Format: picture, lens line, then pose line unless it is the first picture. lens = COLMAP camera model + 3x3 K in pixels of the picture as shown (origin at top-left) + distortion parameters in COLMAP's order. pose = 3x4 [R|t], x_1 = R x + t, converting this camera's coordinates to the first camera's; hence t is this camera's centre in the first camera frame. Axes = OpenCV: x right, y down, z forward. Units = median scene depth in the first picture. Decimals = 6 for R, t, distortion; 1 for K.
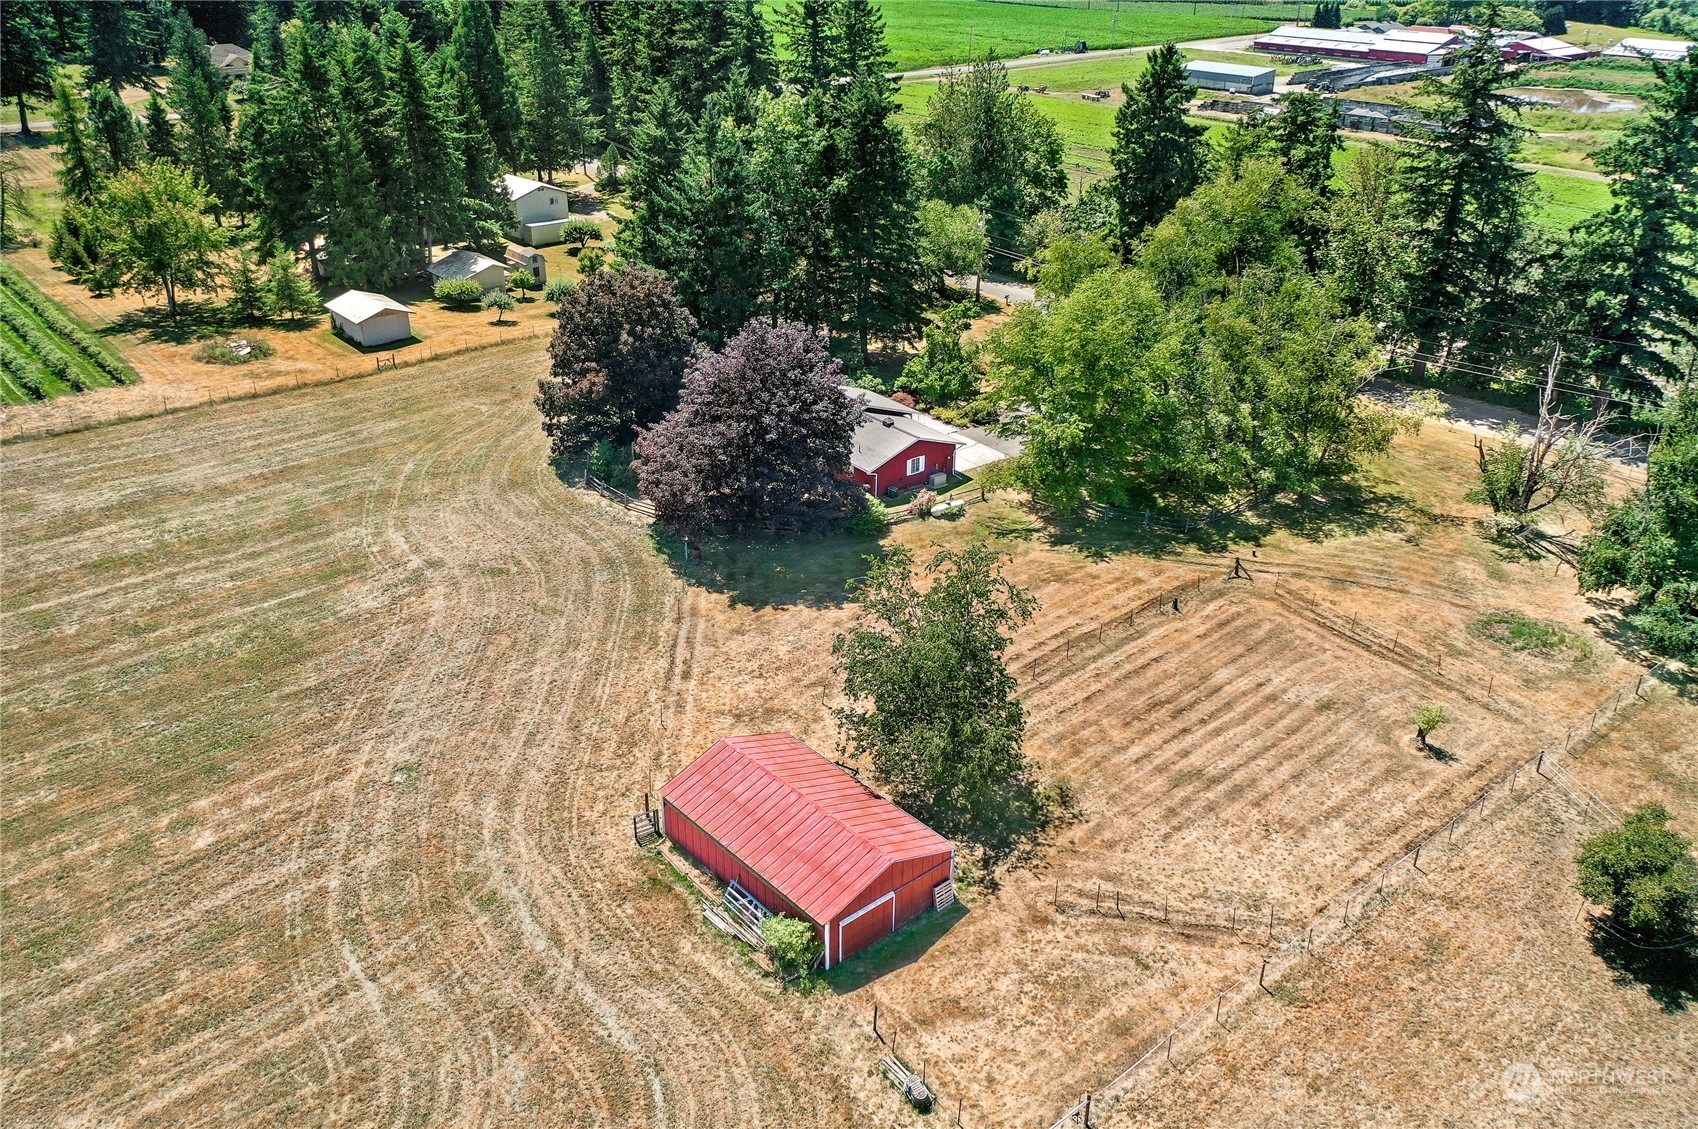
lens RADIAL K [[1342.1, 0, 838.3], [0, 1342.1, 558.0], [0, 0, 1]] dist [0.001404, 0.001403]
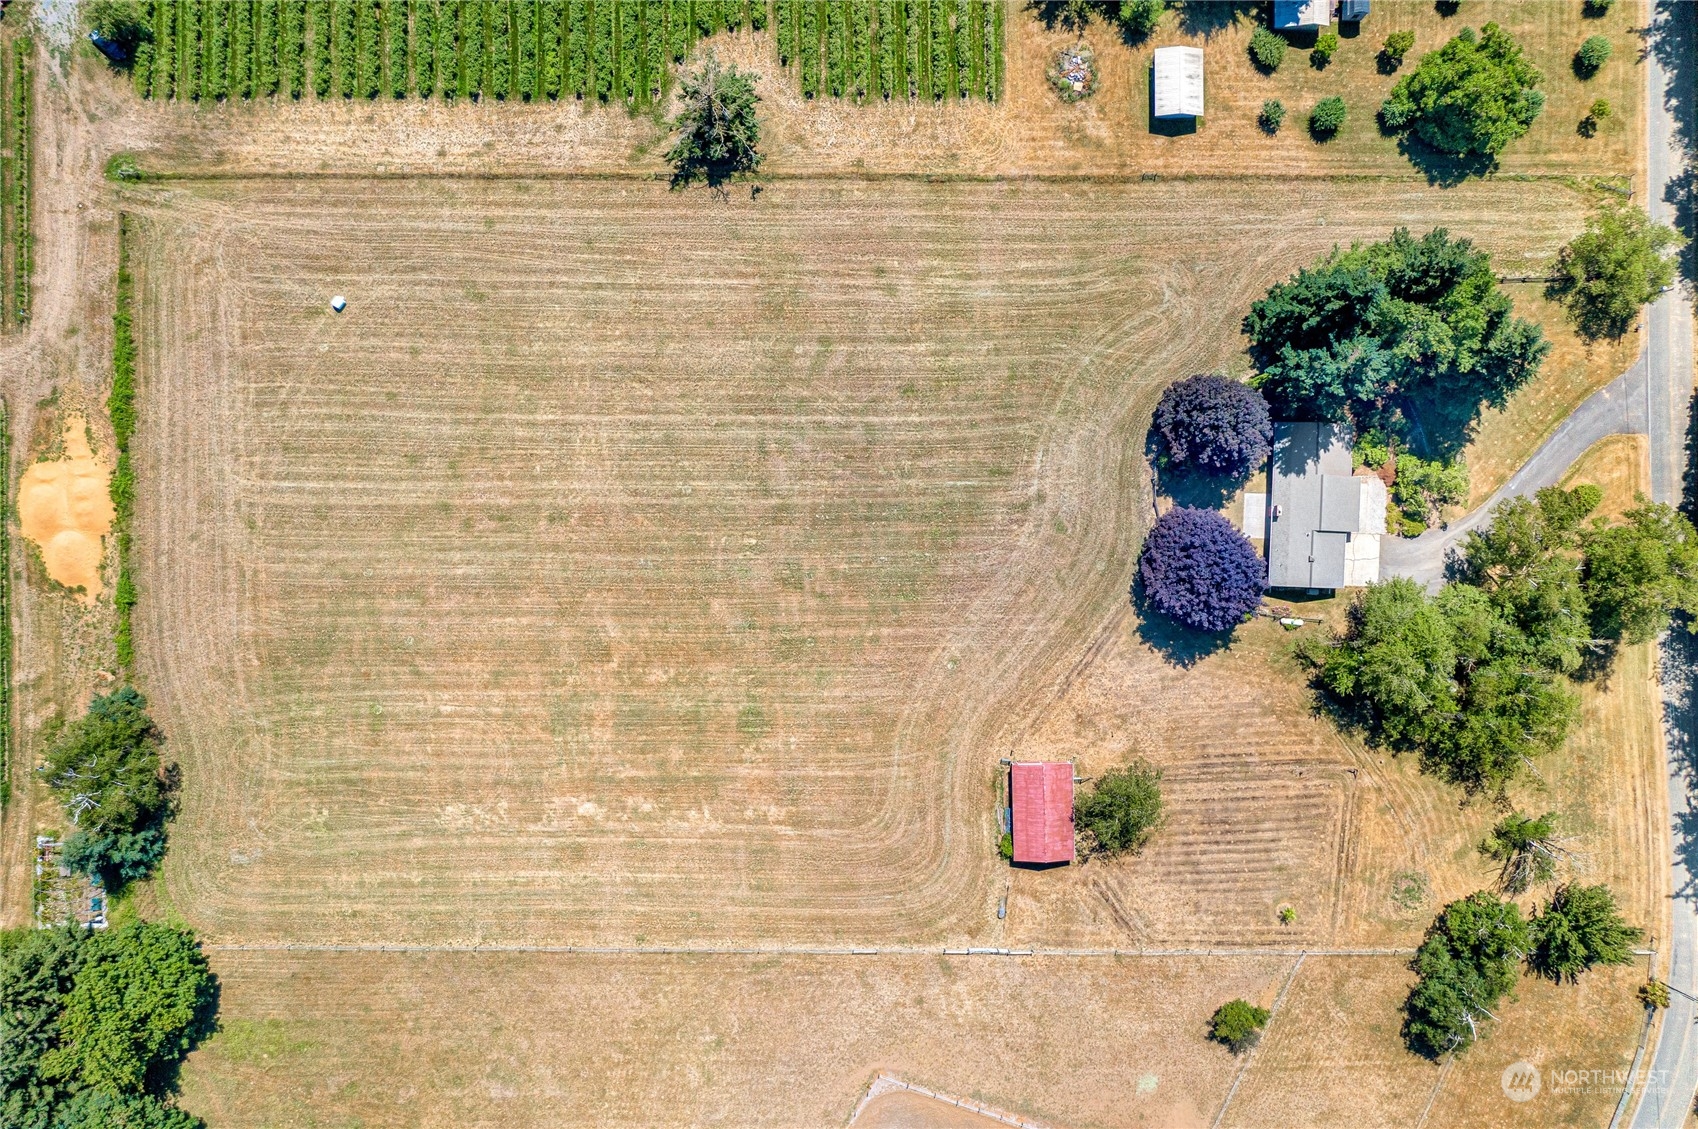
lens RADIAL K [[1316.8, 0, 849.0], [0, 1316.8, 564.5], [0, 0, 1]] dist [-0.006451, -0.001061]
pose [[0.771686, 0.635752, -0.017891, -0.344161], [-0.271540, 0.354777, 0.894650, -1.298196], [0.575123, -0.685531, 0.446409, -0.055379]]
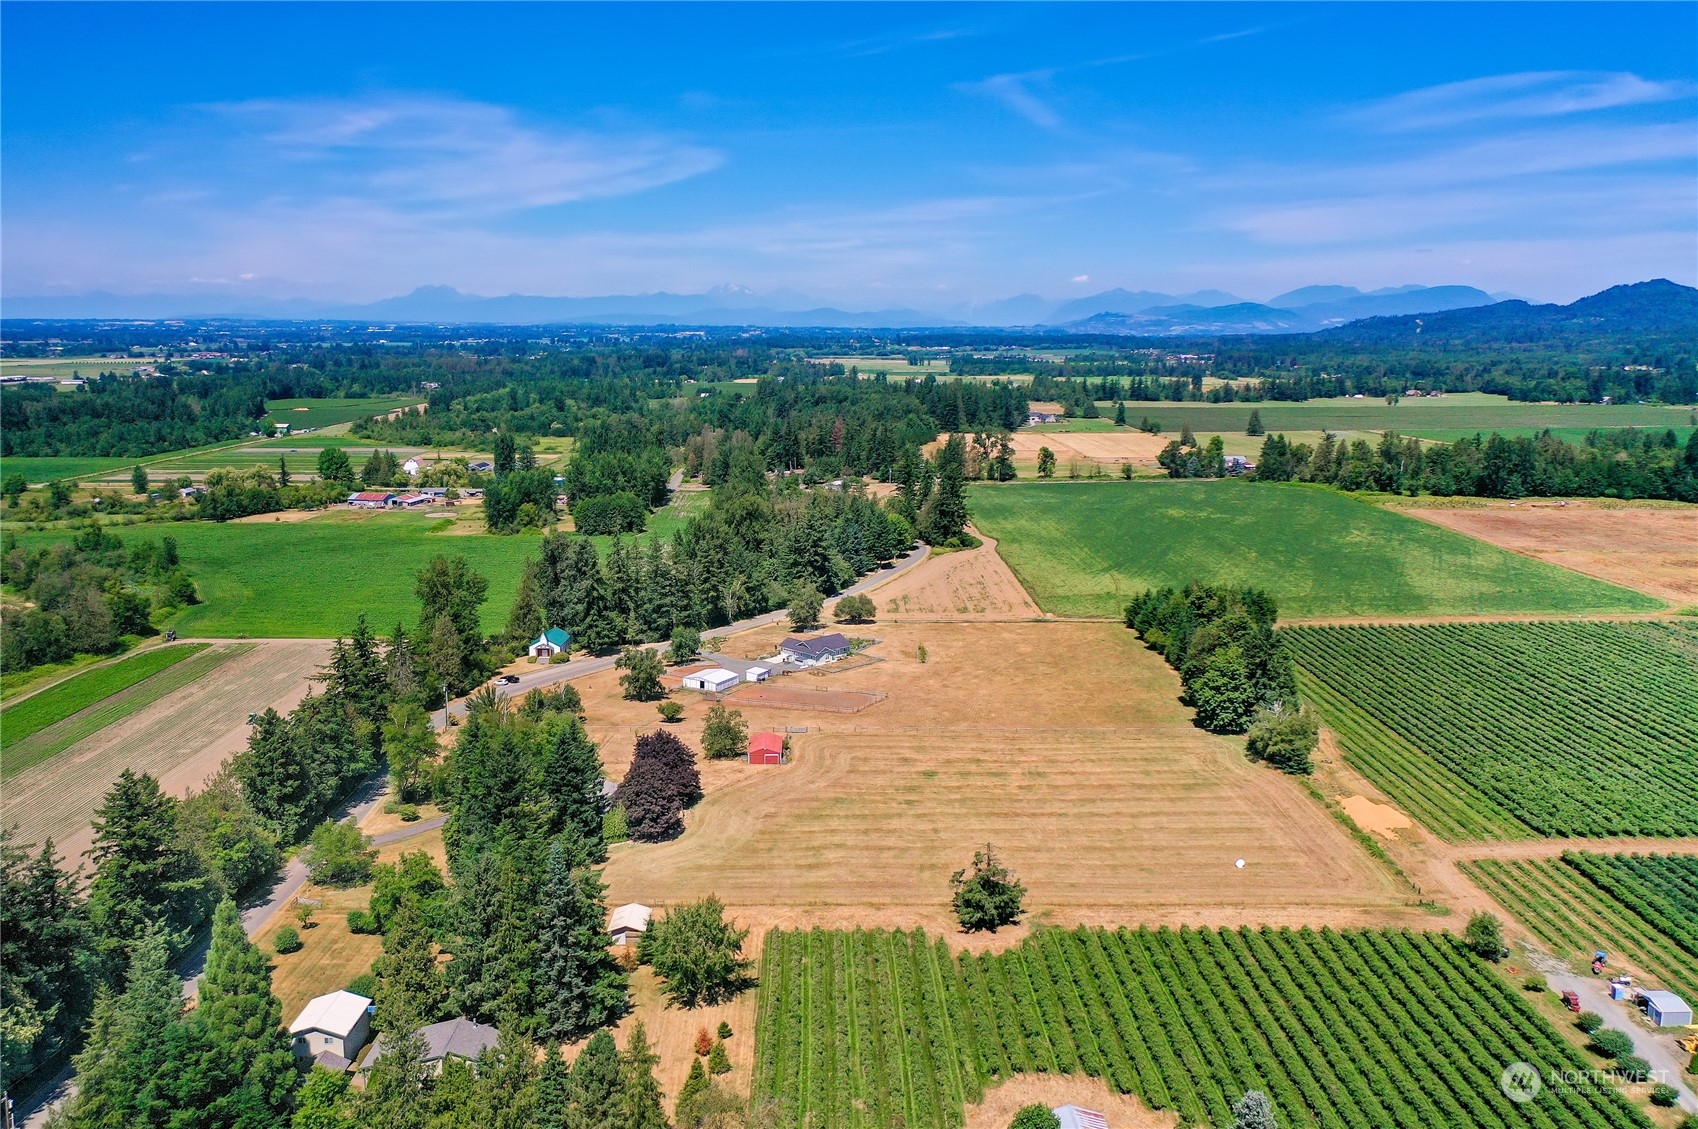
lens RADIAL K [[1316.8, 0, 849.0], [0, 1316.8, 564.5], [0, 0, 1]] dist [-0.006451, -0.001061]
pose [[-0.775645, -0.113433, 0.620893, -1.843748], [0.275330, 0.824379, 0.494562, -1.546511], [-0.567951, 0.554555, -0.608194, 1.948283]]
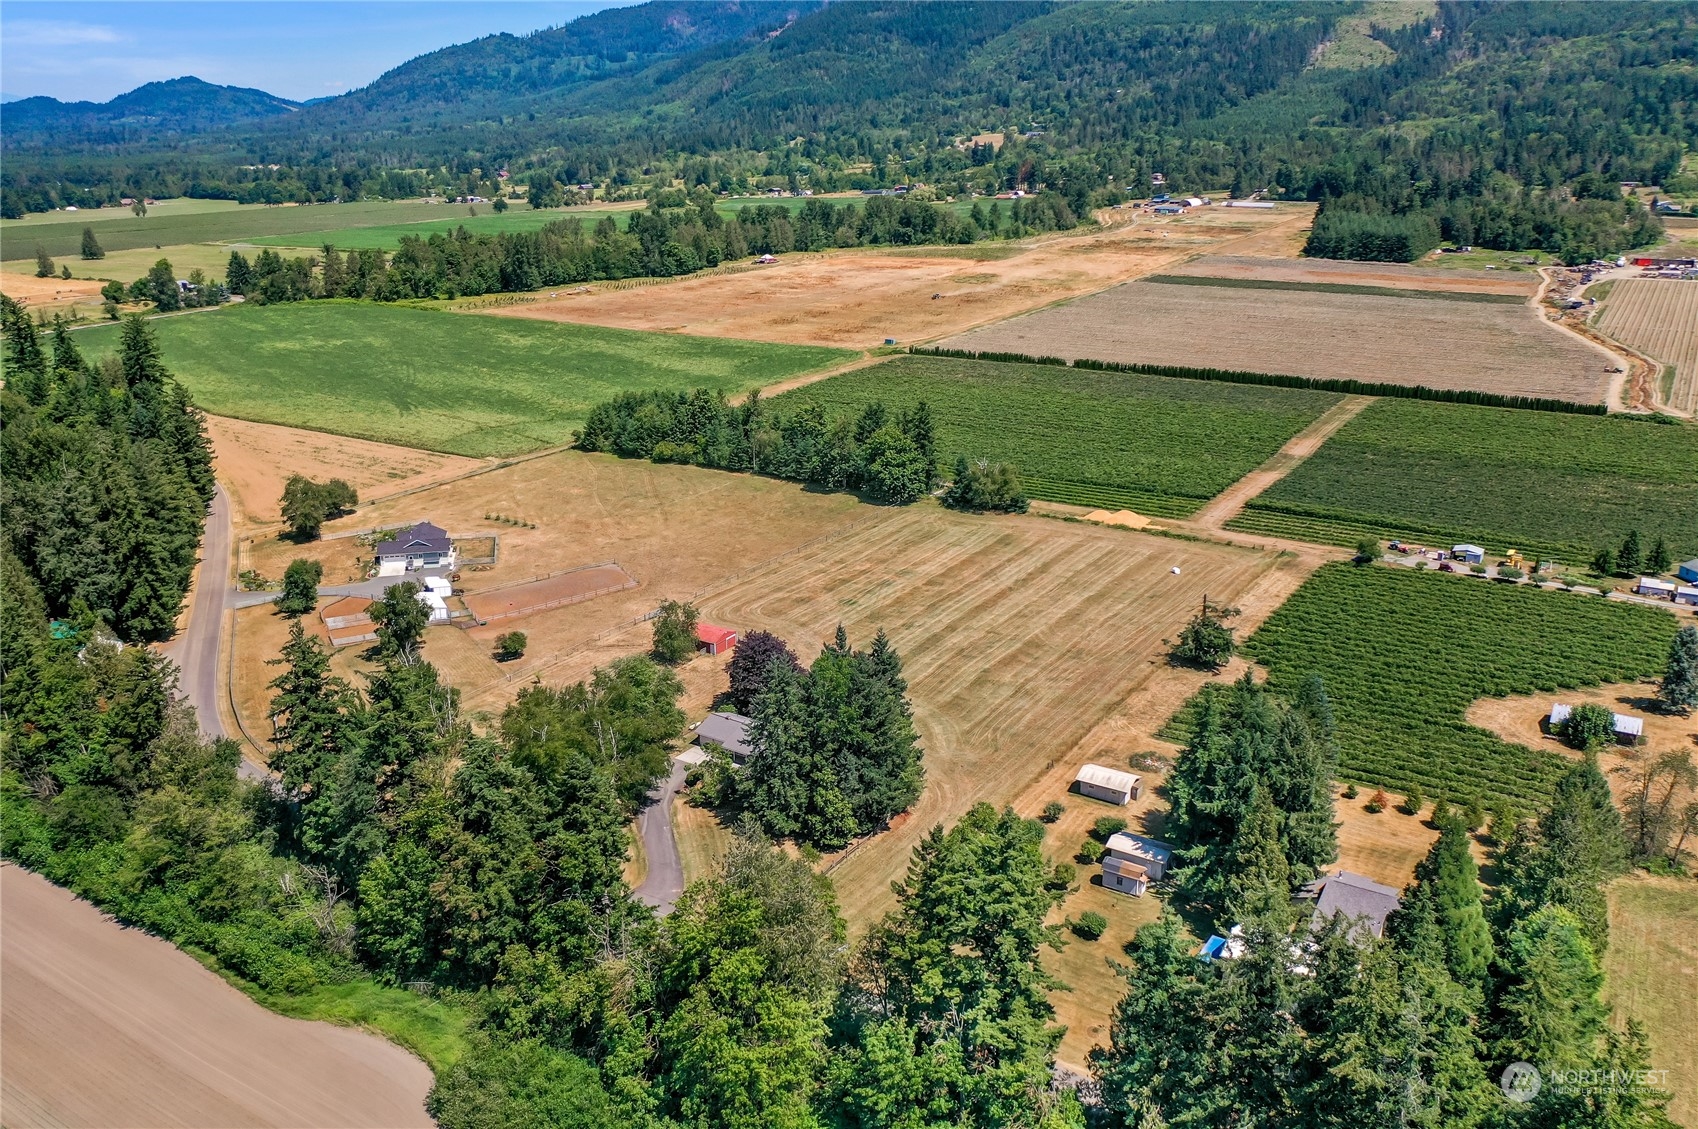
lens RADIAL K [[1316.8, 0, 849.0], [0, 1316.8, 564.5], [0, 0, 1]] dist [-0.006451, -0.001061]
pose [[-0.951542, 0.100805, -0.290528, 0.432391], [-0.131650, 0.720264, 0.681093, -1.670625], [0.277915, 0.686336, -0.672090, 2.179103]]
